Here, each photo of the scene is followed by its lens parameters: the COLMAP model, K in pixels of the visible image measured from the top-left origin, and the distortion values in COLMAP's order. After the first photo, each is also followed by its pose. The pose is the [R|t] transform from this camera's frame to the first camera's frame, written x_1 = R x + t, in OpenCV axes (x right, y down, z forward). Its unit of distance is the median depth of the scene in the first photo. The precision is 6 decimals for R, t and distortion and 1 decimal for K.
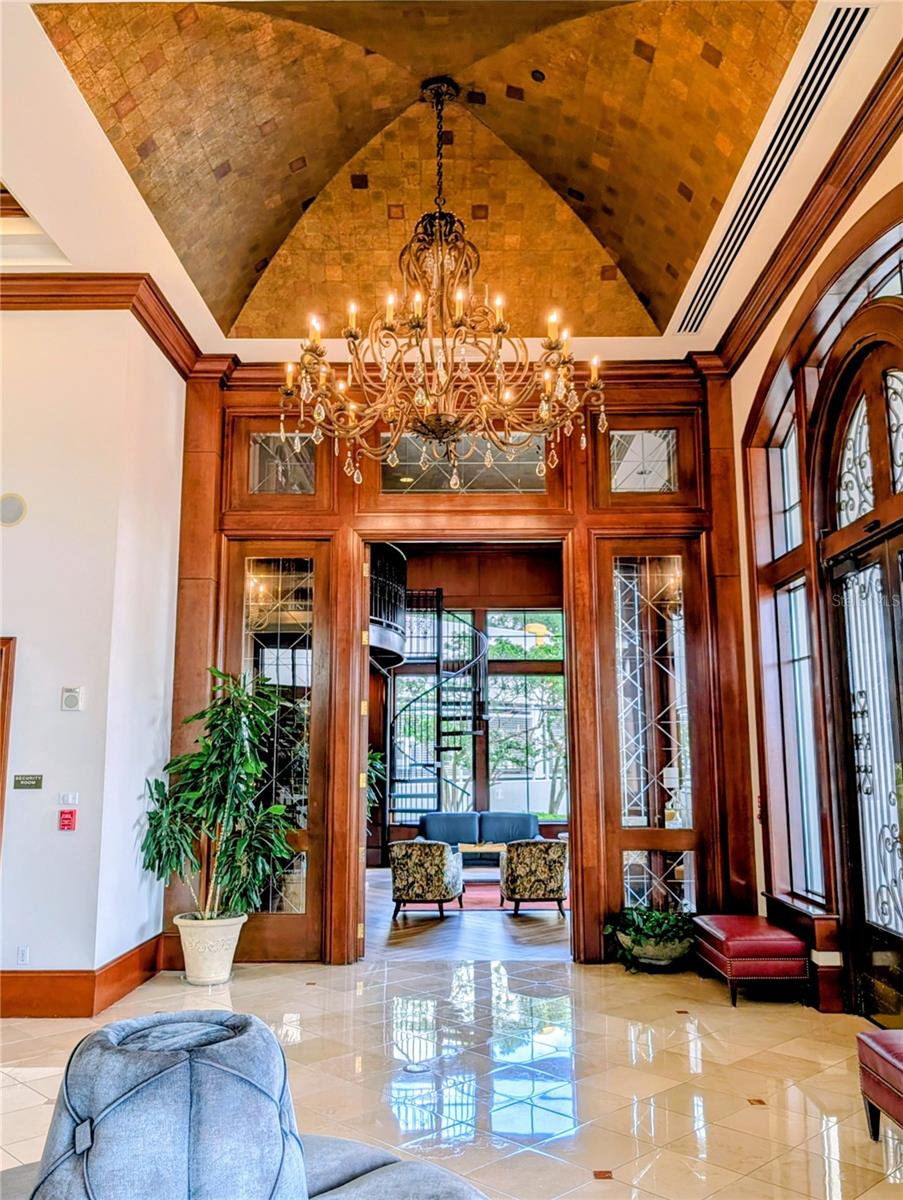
lens RADIAL K [[913.4, 0, 451.8], [0, 913.4, 599.7], [0, 0, 1]] dist [0.006987, 0.002901]
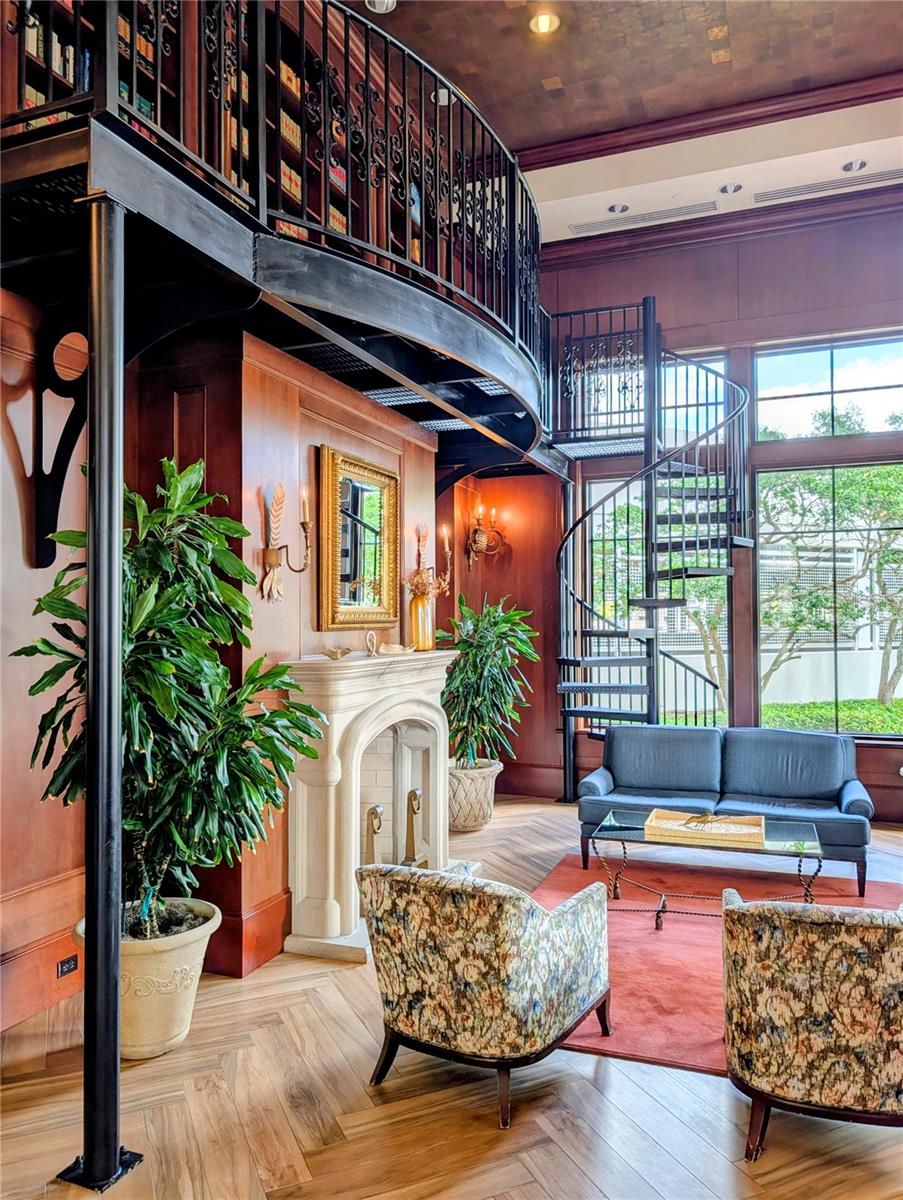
lens RADIAL K [[913.4, 0, 445.2], [0, 913.4, 607.7], [0, 0, 1]] dist [0.006987, 0.002901]
pose [[0.943526, -0.006752, -0.331230, 0.074572], [0.057997, 0.987720, 0.145074, 0.127254], [0.326183, -0.156091, 0.932330, 0.720740]]
